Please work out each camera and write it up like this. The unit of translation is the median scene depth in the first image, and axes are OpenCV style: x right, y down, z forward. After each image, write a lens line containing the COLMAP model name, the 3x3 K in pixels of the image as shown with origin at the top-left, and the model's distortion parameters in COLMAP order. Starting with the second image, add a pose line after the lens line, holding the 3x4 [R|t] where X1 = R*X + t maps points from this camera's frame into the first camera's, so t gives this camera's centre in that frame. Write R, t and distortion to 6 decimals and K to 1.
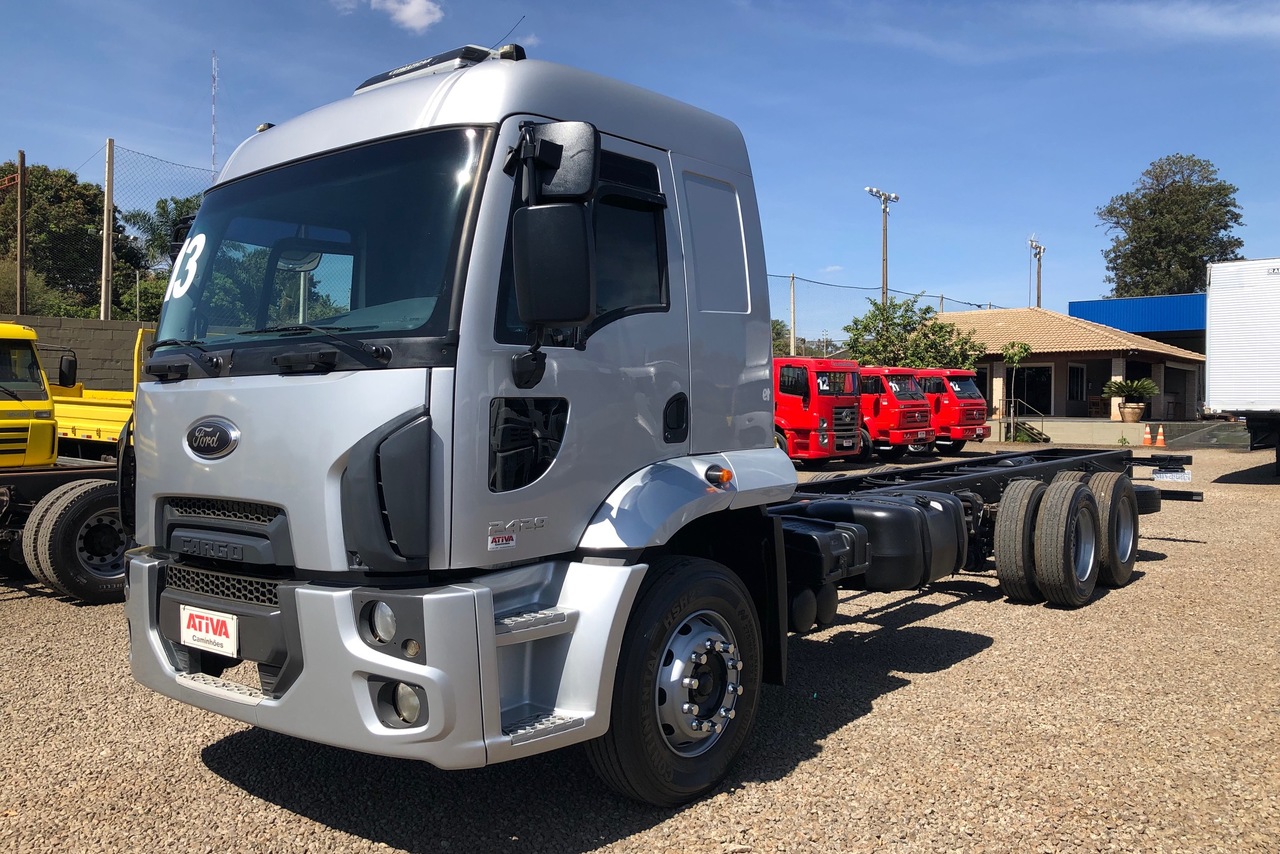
lens RADIAL K [[1028.5, 0, 640.0], [0, 1028.5, 427.0], [0, 0, 1]] dist [0.052811, -0.003299]
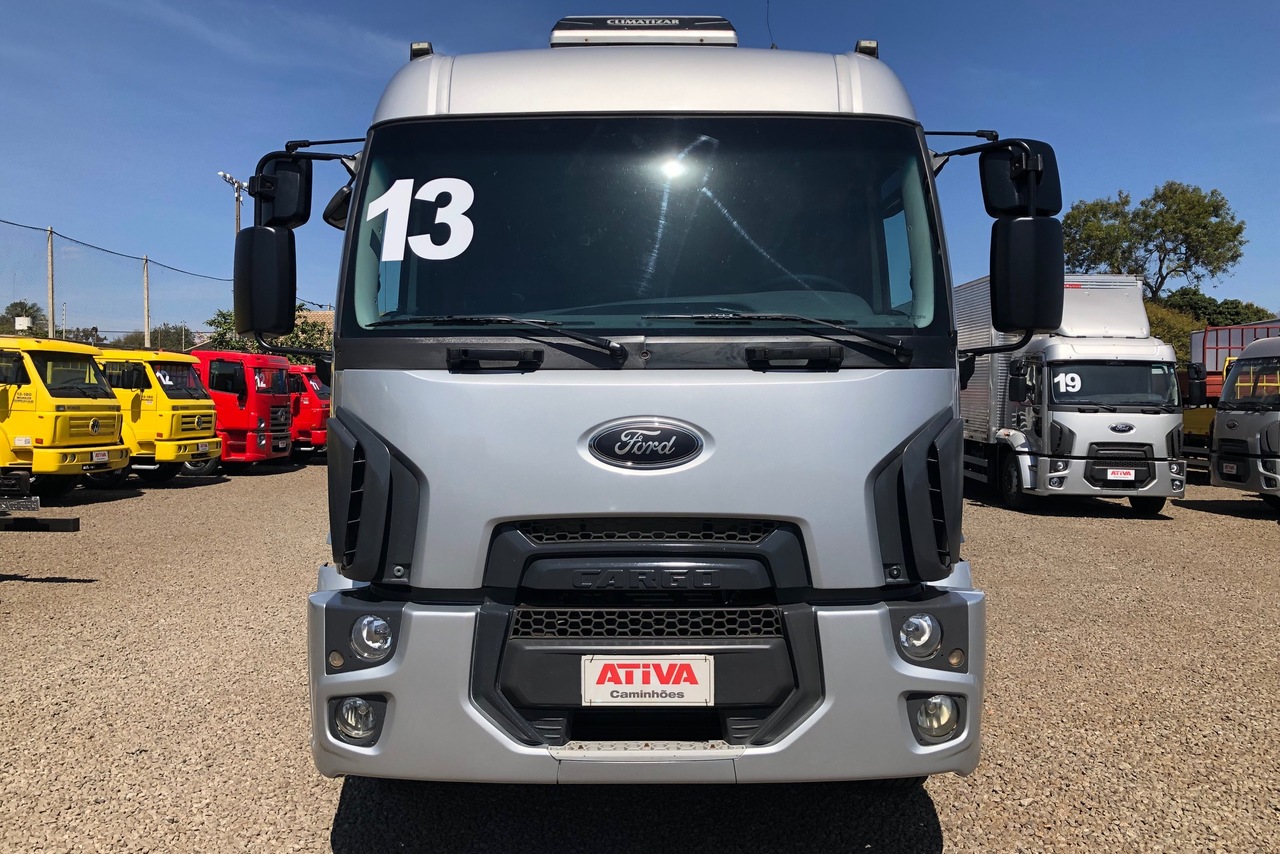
lens RADIAL K [[1031.5, 0, 640.0], [0, 1031.5, 427.0], [0, 0, 1]] dist [0.029527, -0.024052]
pose [[0.793676, -0.005962, 0.608311, -0.898874], [0.005696, 0.999981, 0.002369, -0.003927], [-0.608314, 0.001585, 0.793695, 0.359805]]
